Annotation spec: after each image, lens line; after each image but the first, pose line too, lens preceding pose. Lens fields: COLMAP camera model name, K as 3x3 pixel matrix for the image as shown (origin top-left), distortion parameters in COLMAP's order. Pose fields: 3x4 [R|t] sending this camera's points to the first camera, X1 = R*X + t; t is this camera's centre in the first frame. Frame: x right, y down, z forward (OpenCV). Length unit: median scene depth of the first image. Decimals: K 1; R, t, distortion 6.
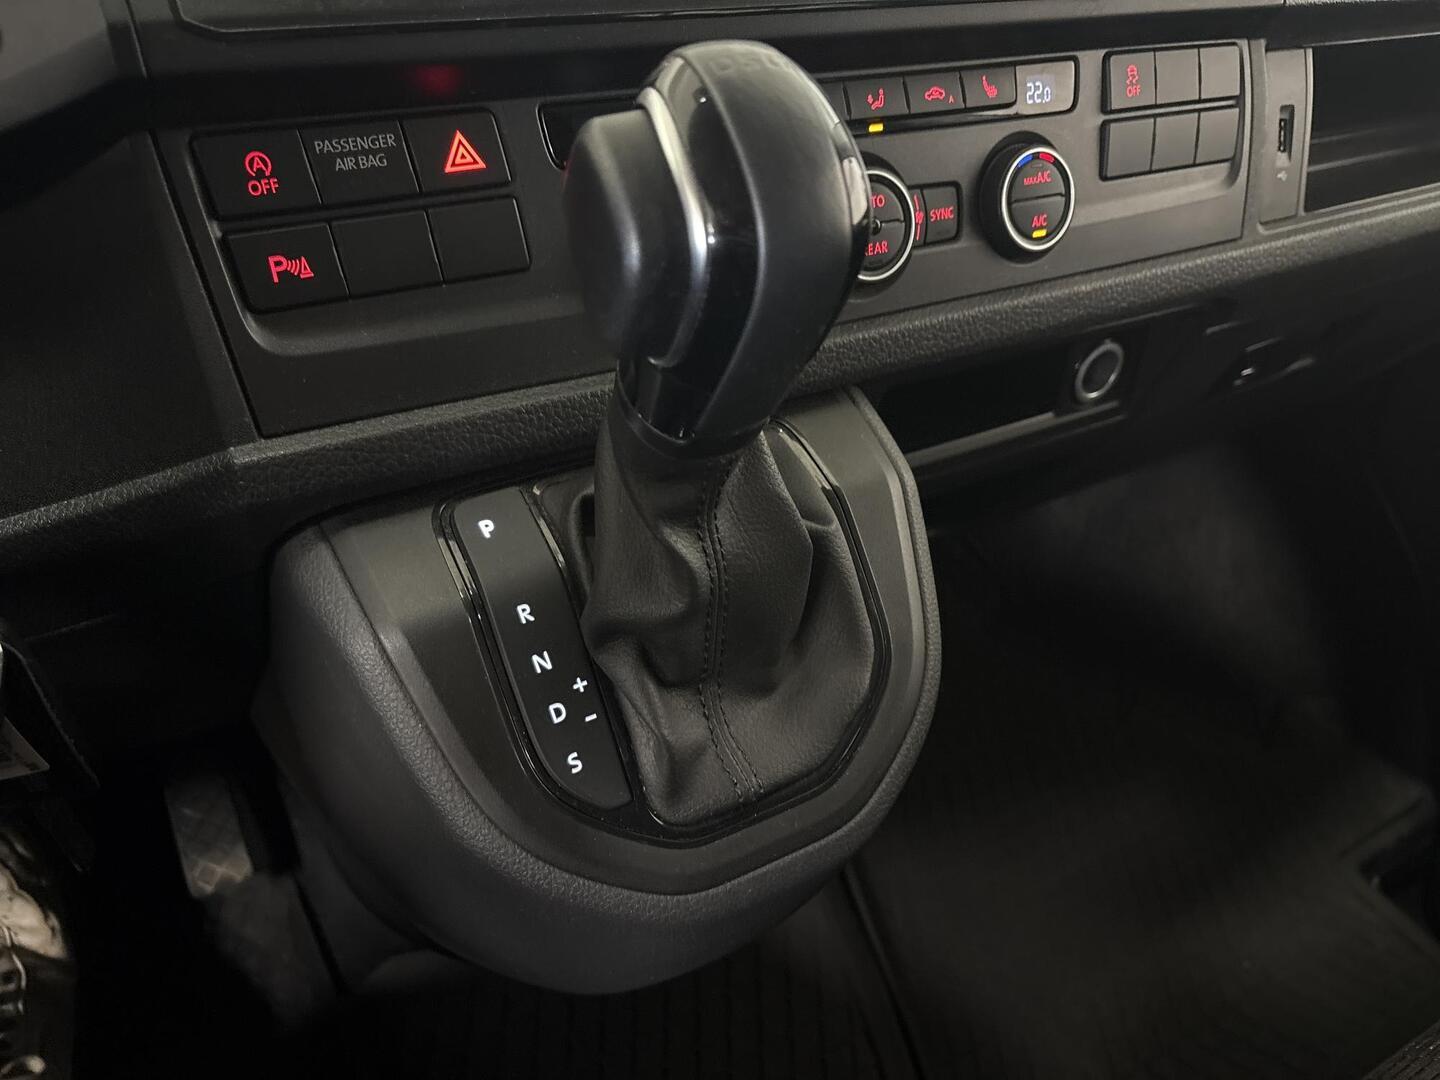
lens RADIAL K [[1121.1, 0, 720.0], [0, 1121.1, 540.0], [0, 0, 1]] dist [-0.000828, 0.002938]
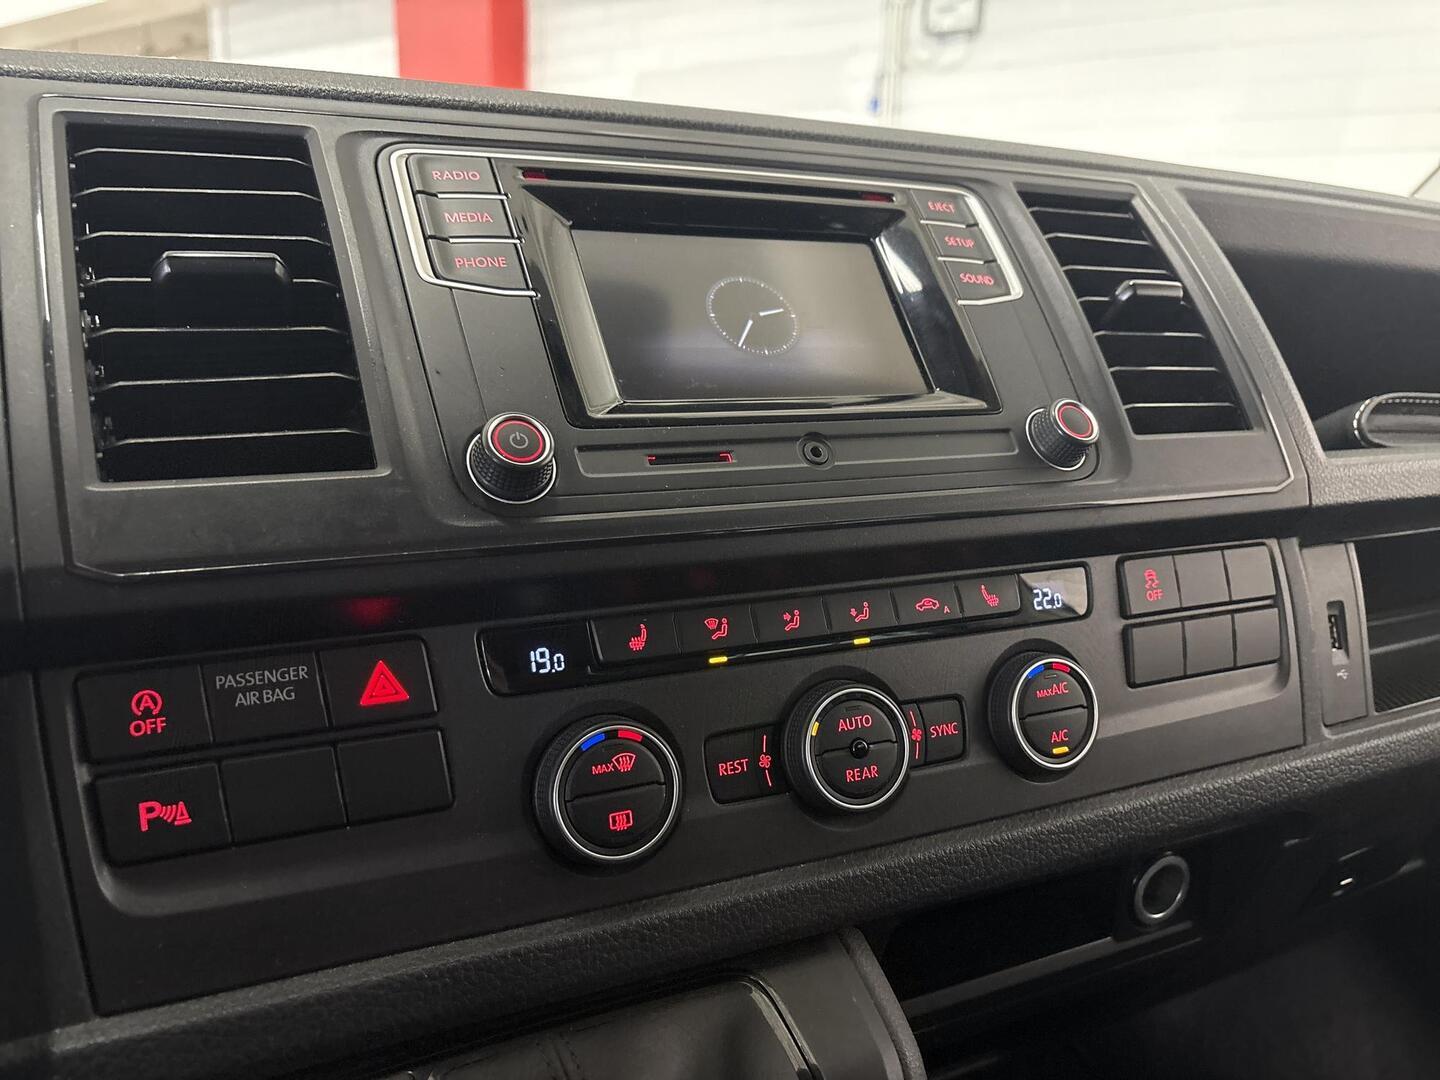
lens RADIAL K [[1121.1, 0, 720.0], [0, 1121.1, 540.0], [0, 0, 1]] dist [-0.000828, 0.002938]
pose [[0.996535, 0.001763, -0.083157, 0.090931], [-0.031885, 0.931490, -0.362366, -0.098729], [0.076821, 0.363762, 0.928319, 0.095758]]
